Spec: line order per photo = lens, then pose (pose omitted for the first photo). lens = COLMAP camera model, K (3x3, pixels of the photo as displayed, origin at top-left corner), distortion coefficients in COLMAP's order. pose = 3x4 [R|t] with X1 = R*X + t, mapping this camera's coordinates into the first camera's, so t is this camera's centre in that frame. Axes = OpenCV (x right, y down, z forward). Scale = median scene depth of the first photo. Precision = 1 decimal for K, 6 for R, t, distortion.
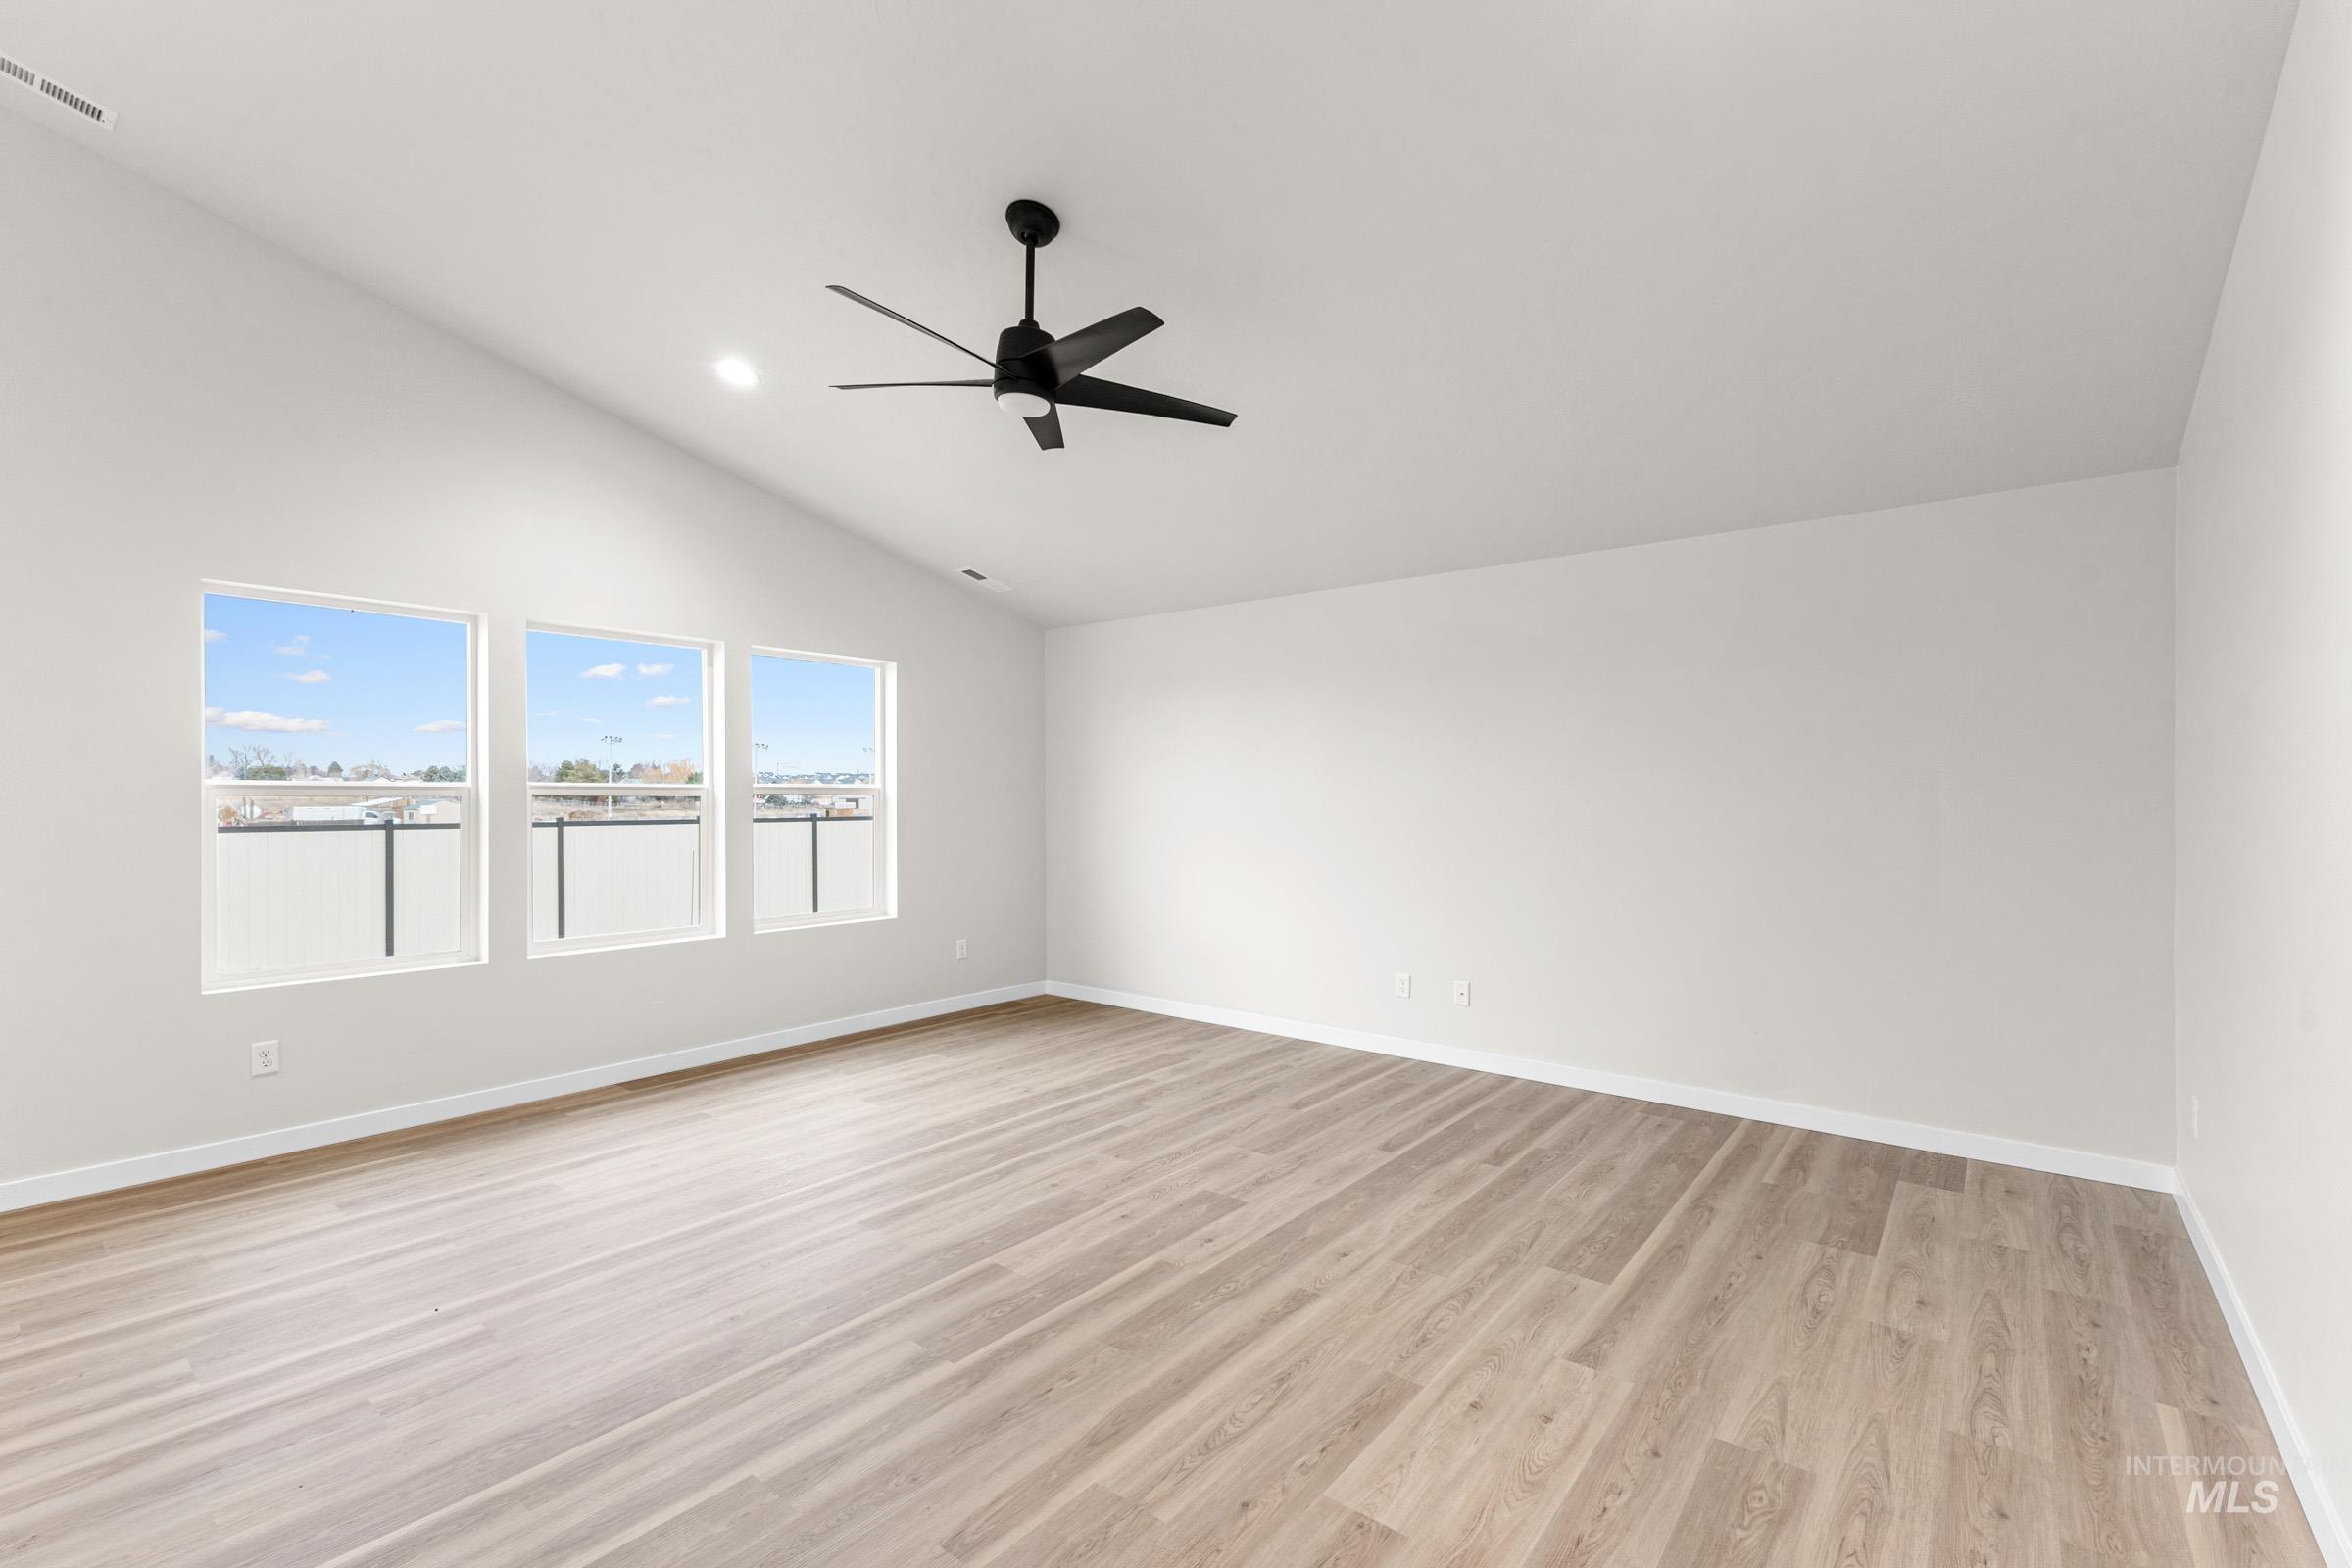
lens RADIAL K [[1013.9, 0, 1171.1], [0, 1013.9, 794.3], [0, 0, 1]] dist [0.000995, 0.000256]
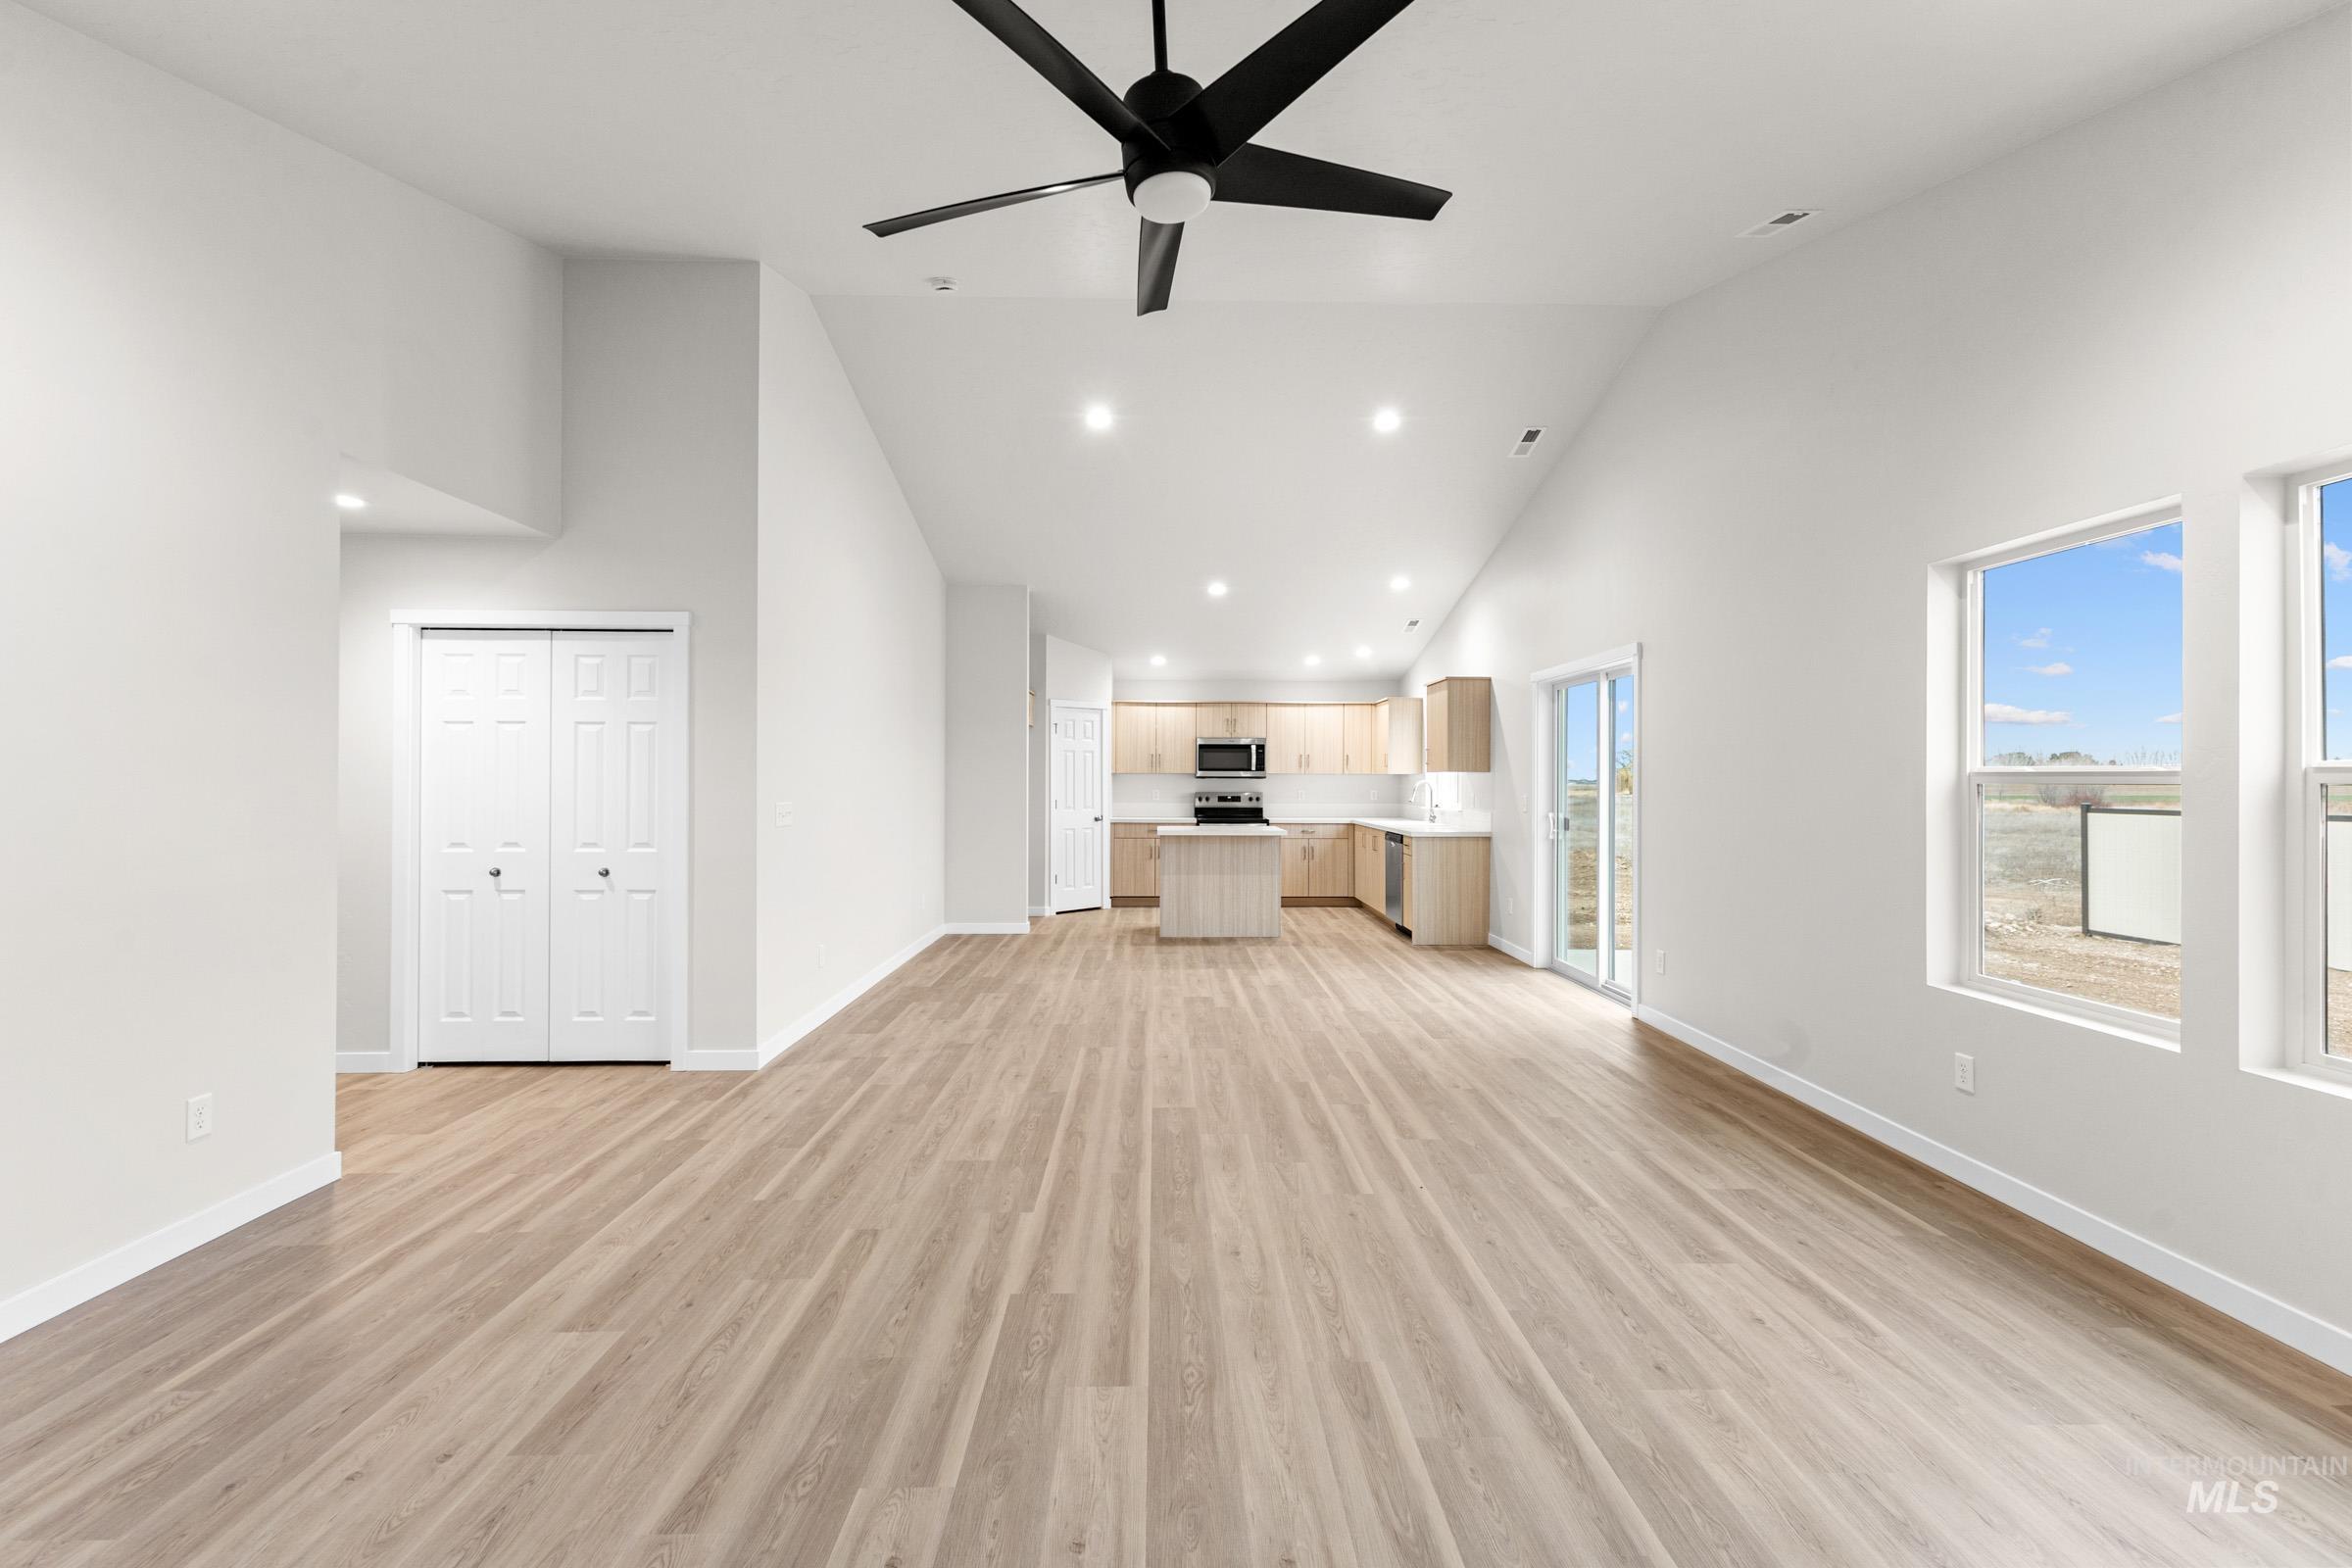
lens RADIAL K [[1013.9, 0, 1188.9], [0, 1013.9, 775.8], [0, 0, 1]] dist [0.000995, 0.000256]
pose [[-0.757350, -0.007685, -0.652964, 0.271184], [-0.002874, 0.999960, -0.008436, 0.003735], [0.653003, -0.004512, -0.757342, 1.461689]]
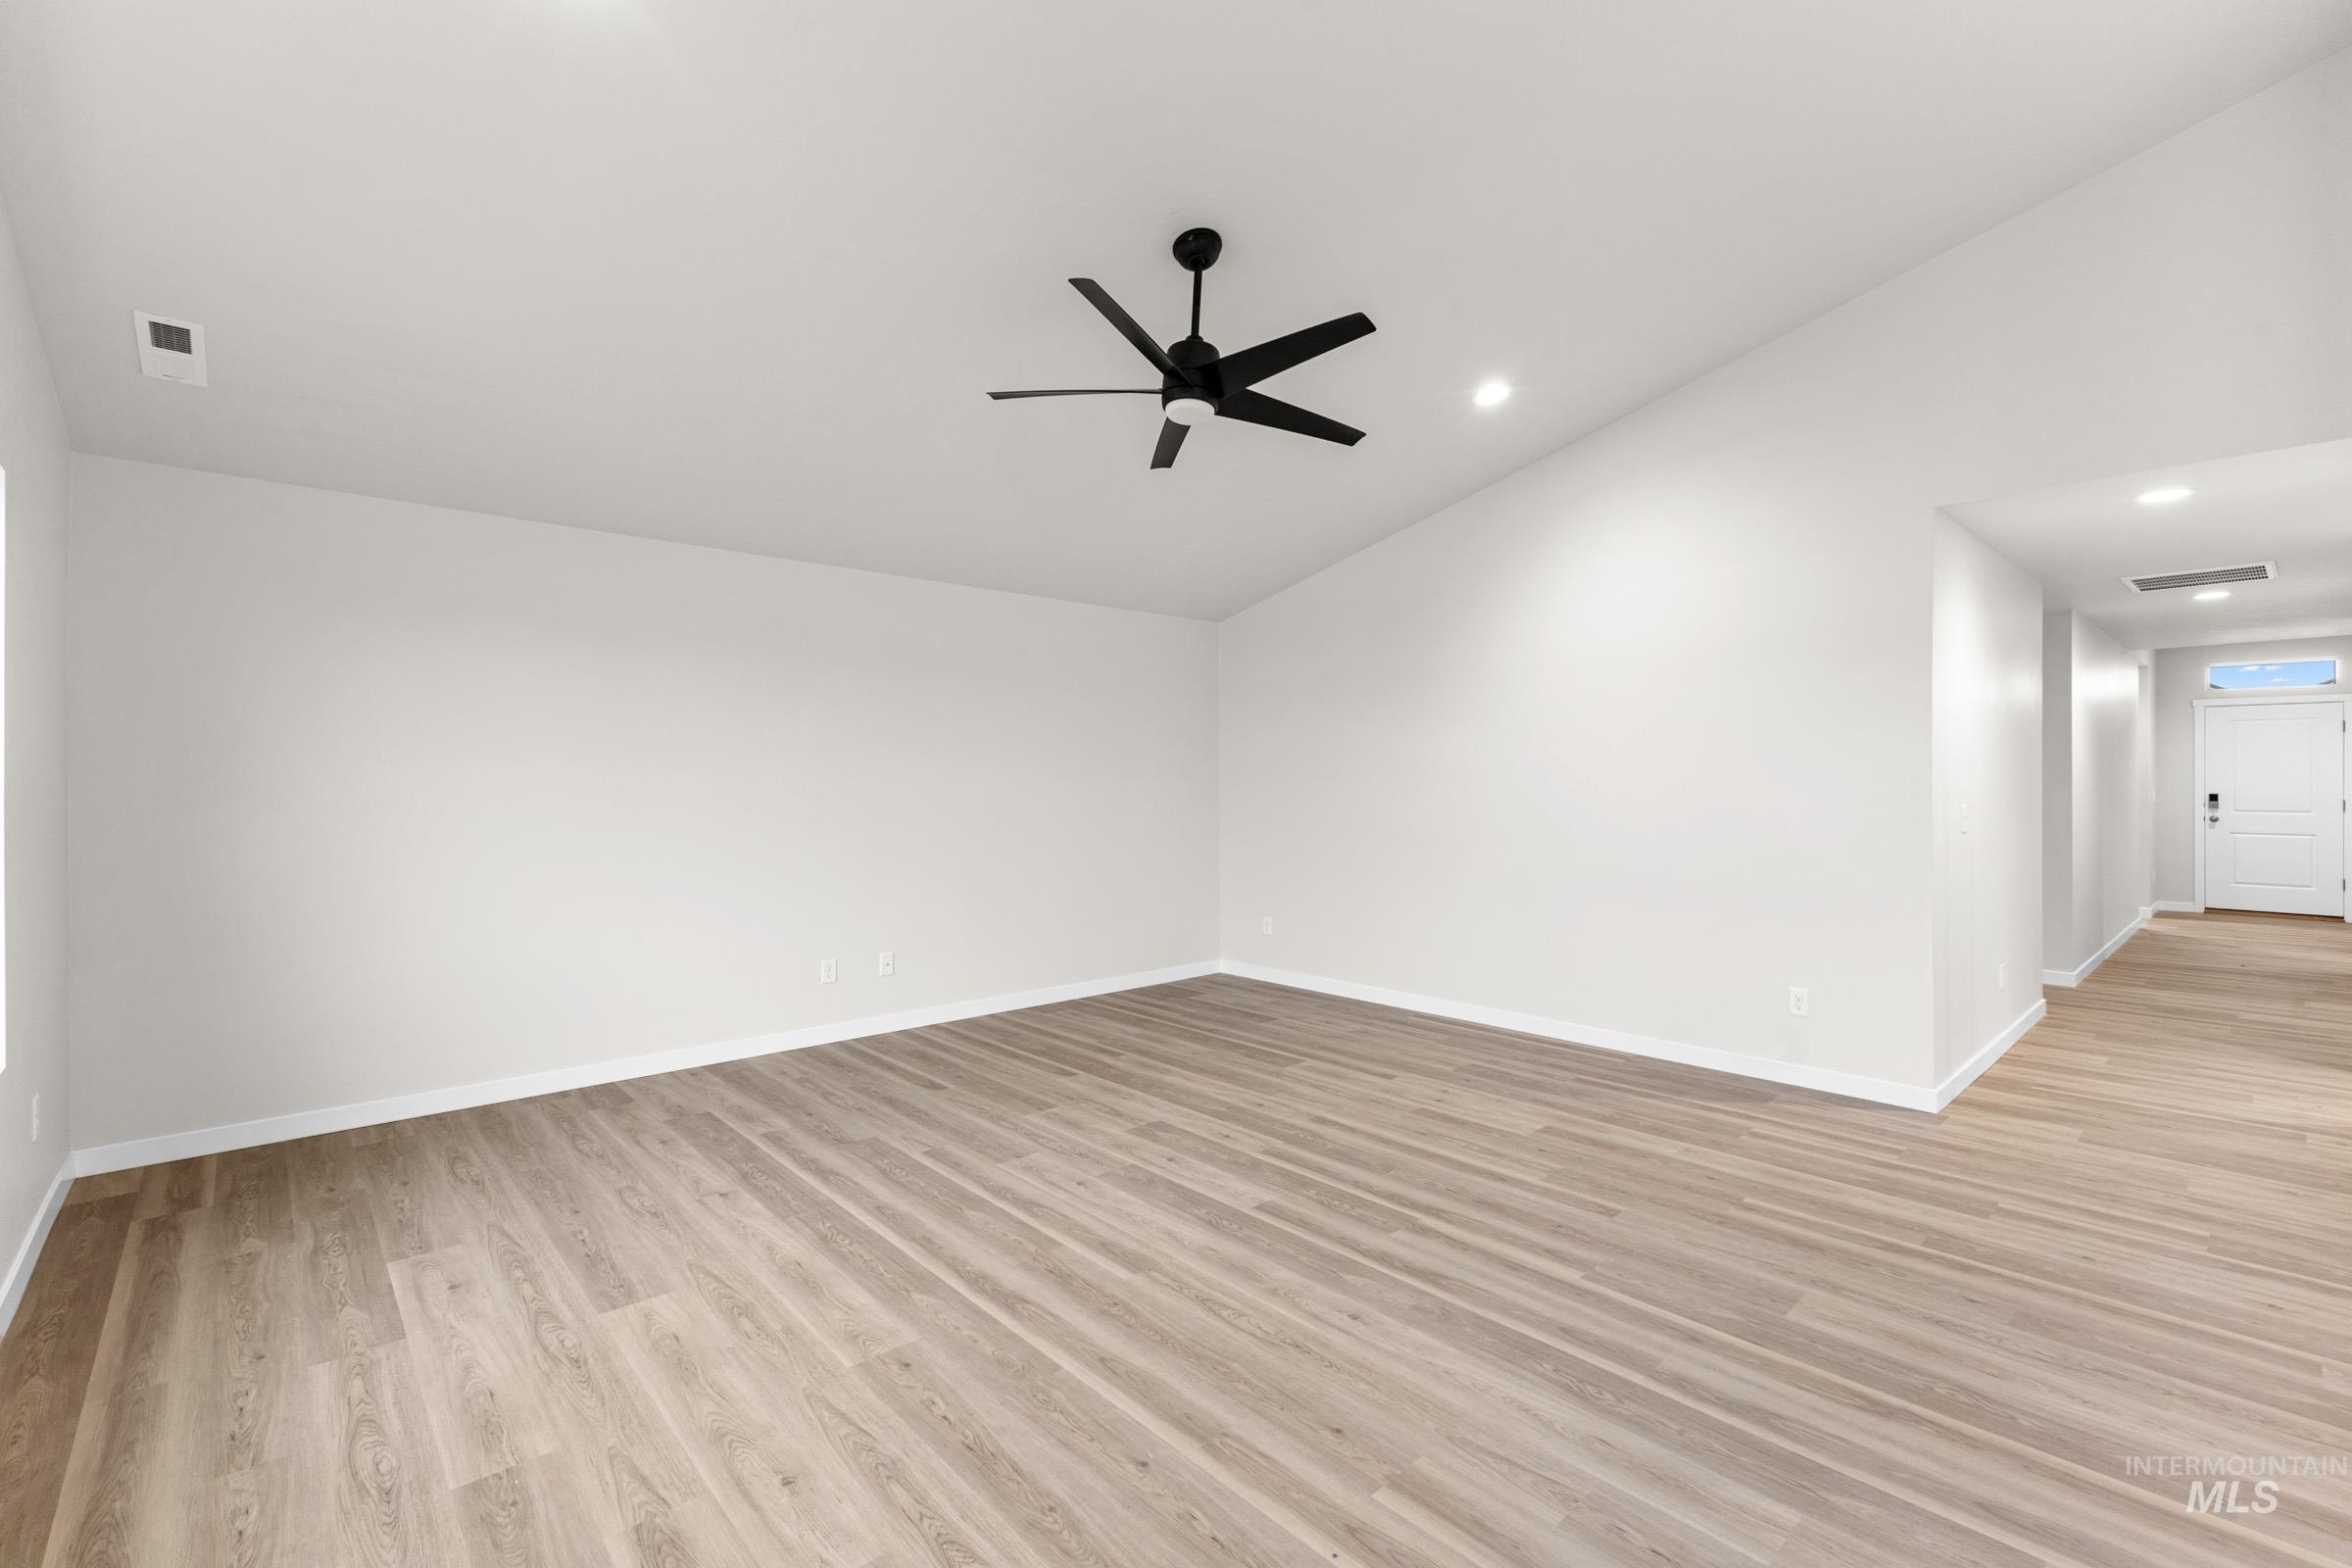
lens RADIAL K [[1013.9, 0, 1170.7], [0, 1013.9, 782.0], [0, 0, 1]] dist [0.000995, 0.000256]
pose [[0.158005, -0.004692, 0.987427, -1.149629], [0.001013, 0.999989, 0.004590, -0.004308], [-0.987438, 0.000275, 0.158008, 0.826496]]
